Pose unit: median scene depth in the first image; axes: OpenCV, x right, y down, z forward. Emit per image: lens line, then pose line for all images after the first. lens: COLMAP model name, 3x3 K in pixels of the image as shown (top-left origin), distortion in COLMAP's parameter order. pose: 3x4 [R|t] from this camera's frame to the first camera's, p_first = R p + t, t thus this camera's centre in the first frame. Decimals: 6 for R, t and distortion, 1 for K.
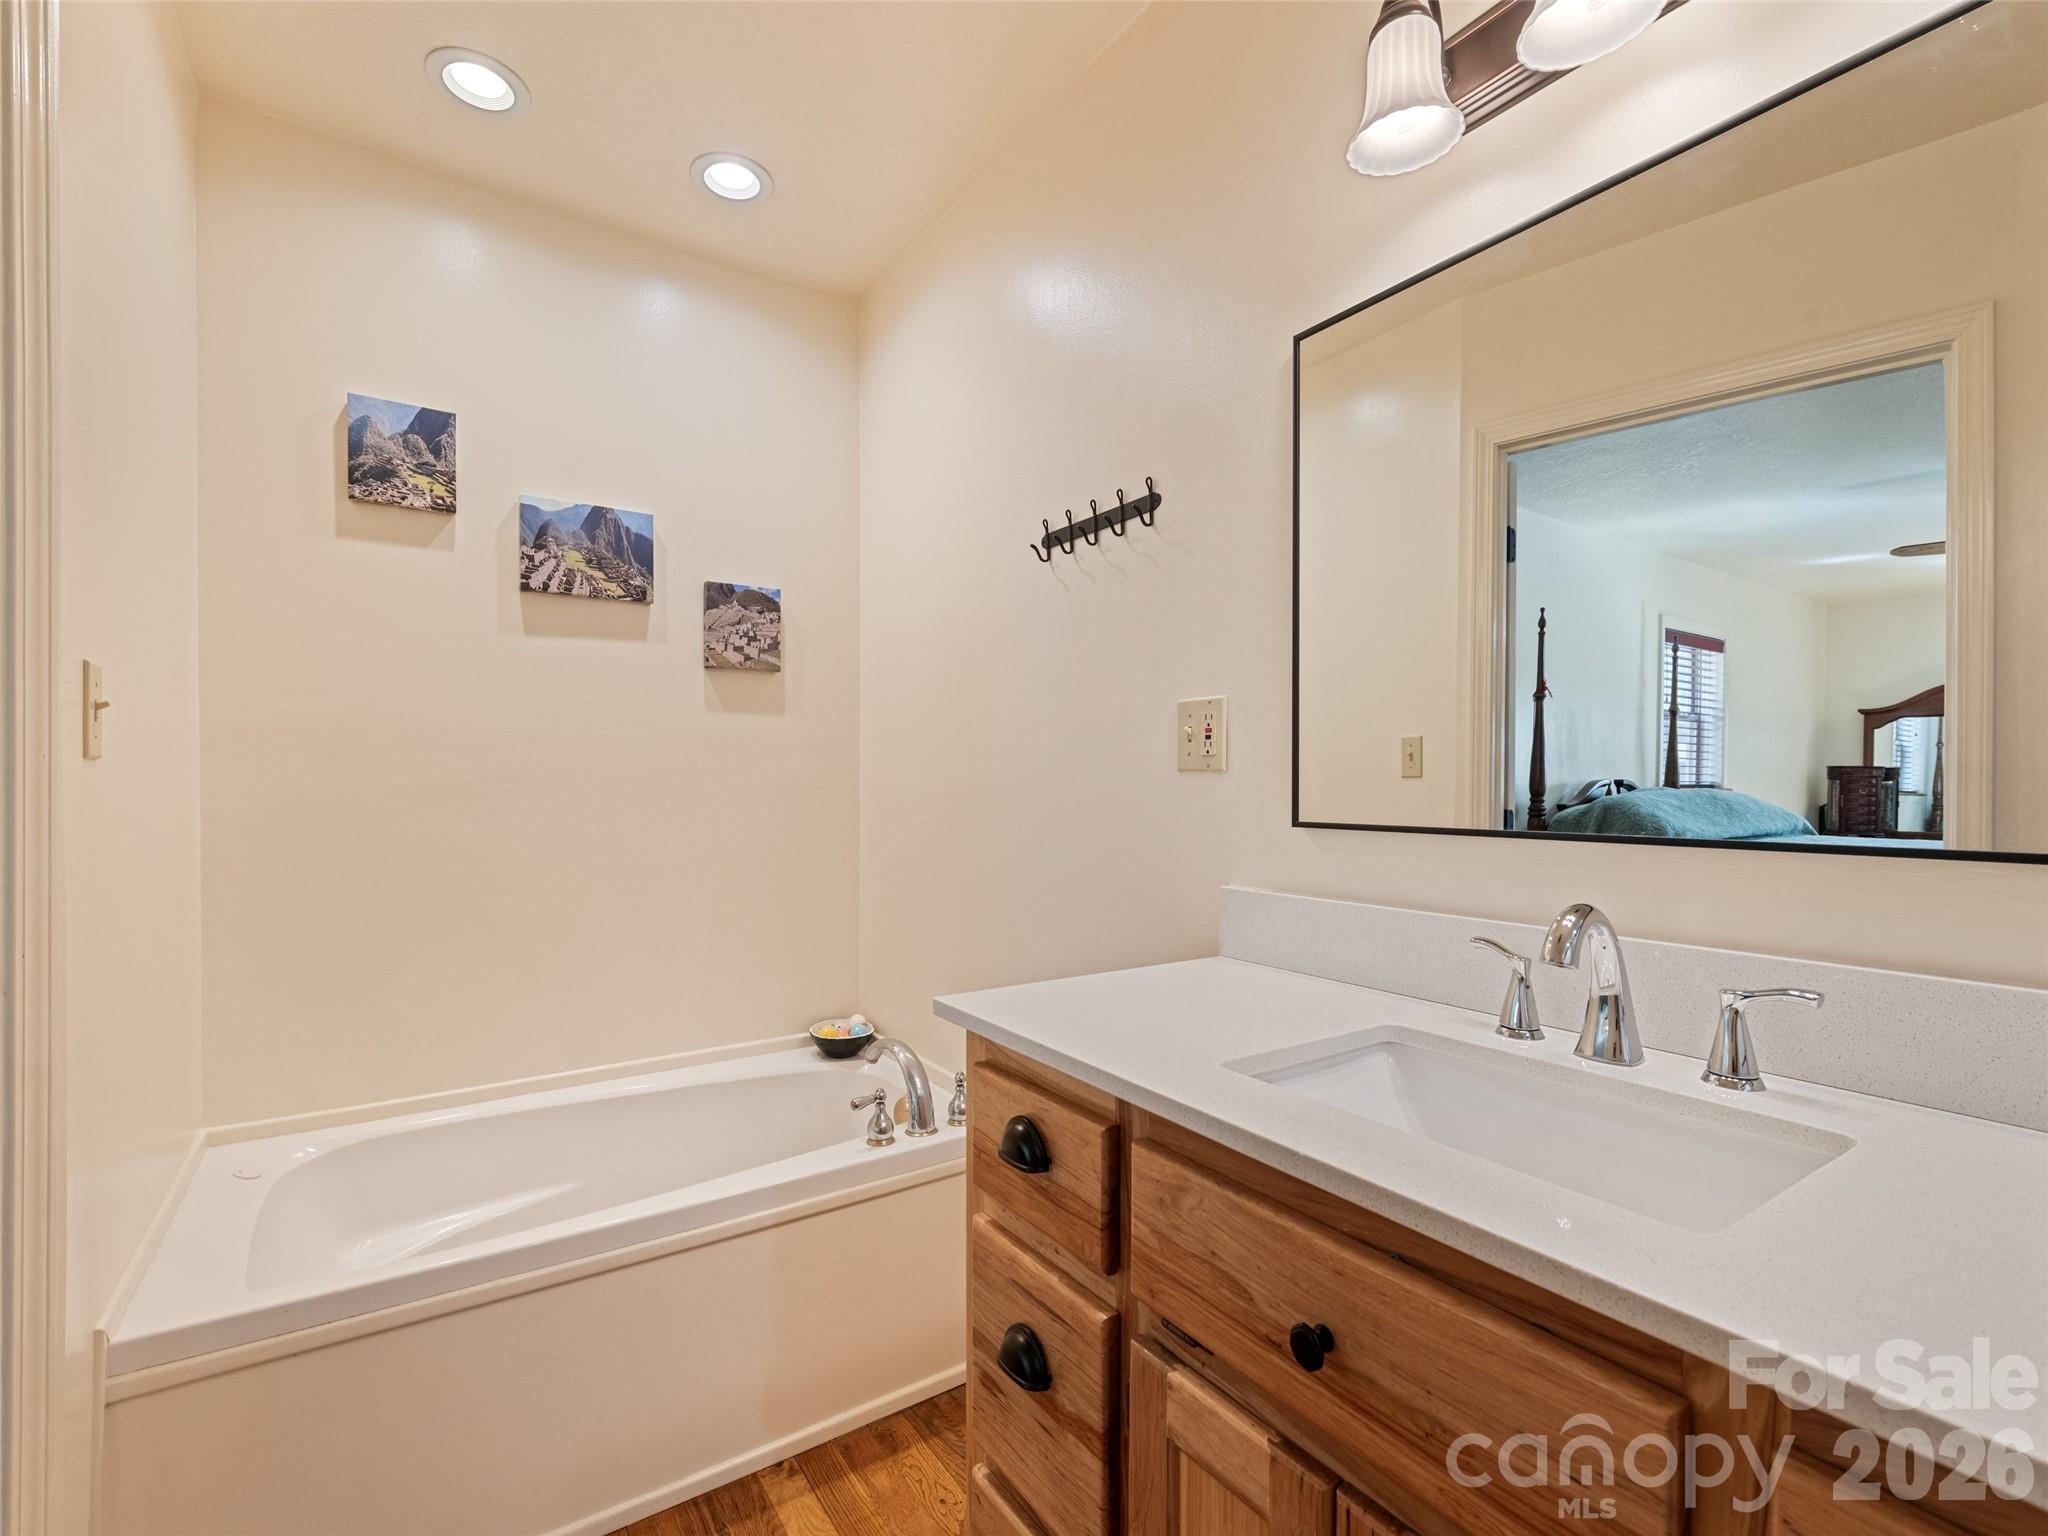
lens RADIAL K [[919.1, 0, 1019.0], [0, 919.1, 777.2], [0, 0, 1]] dist [0.000047, 0.000076]
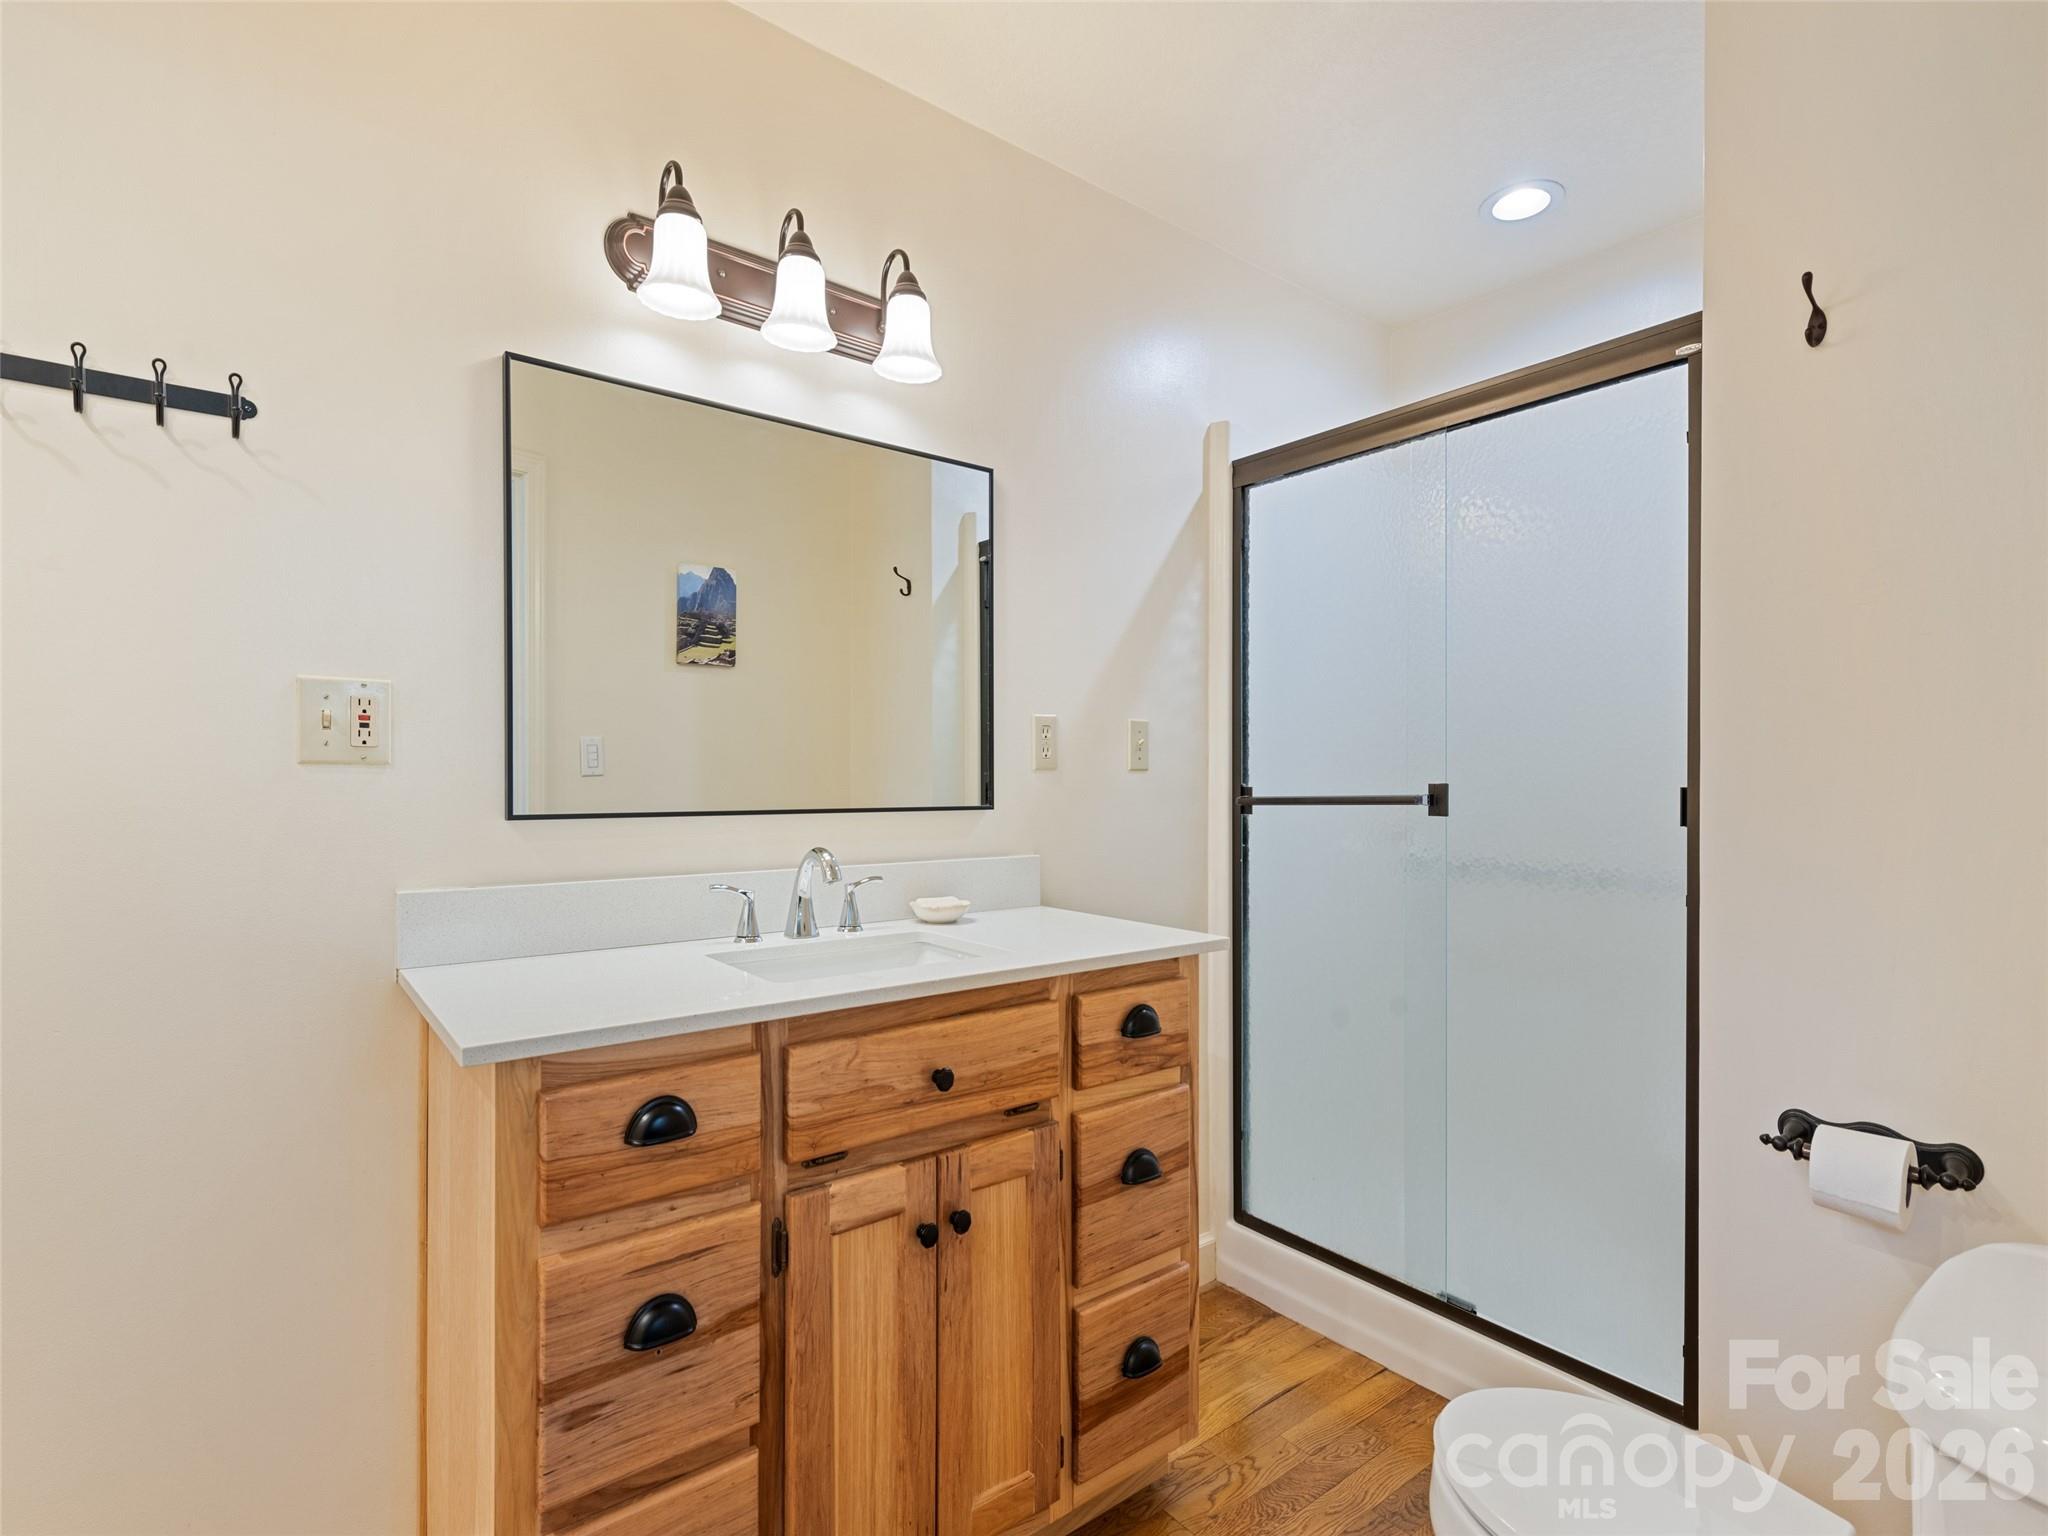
lens RADIAL K [[993.3, 0, 1024.0], [0, 993.3, 768.0], [0, 0, 1]] dist [-0.001657, -0.000308]
pose [[-0.071423, 0.005261, 0.997432, -1.258014], [-0.007915, 0.999952, -0.005841, -0.004681], [-0.997415, -0.008312, -0.071377, 0.721718]]
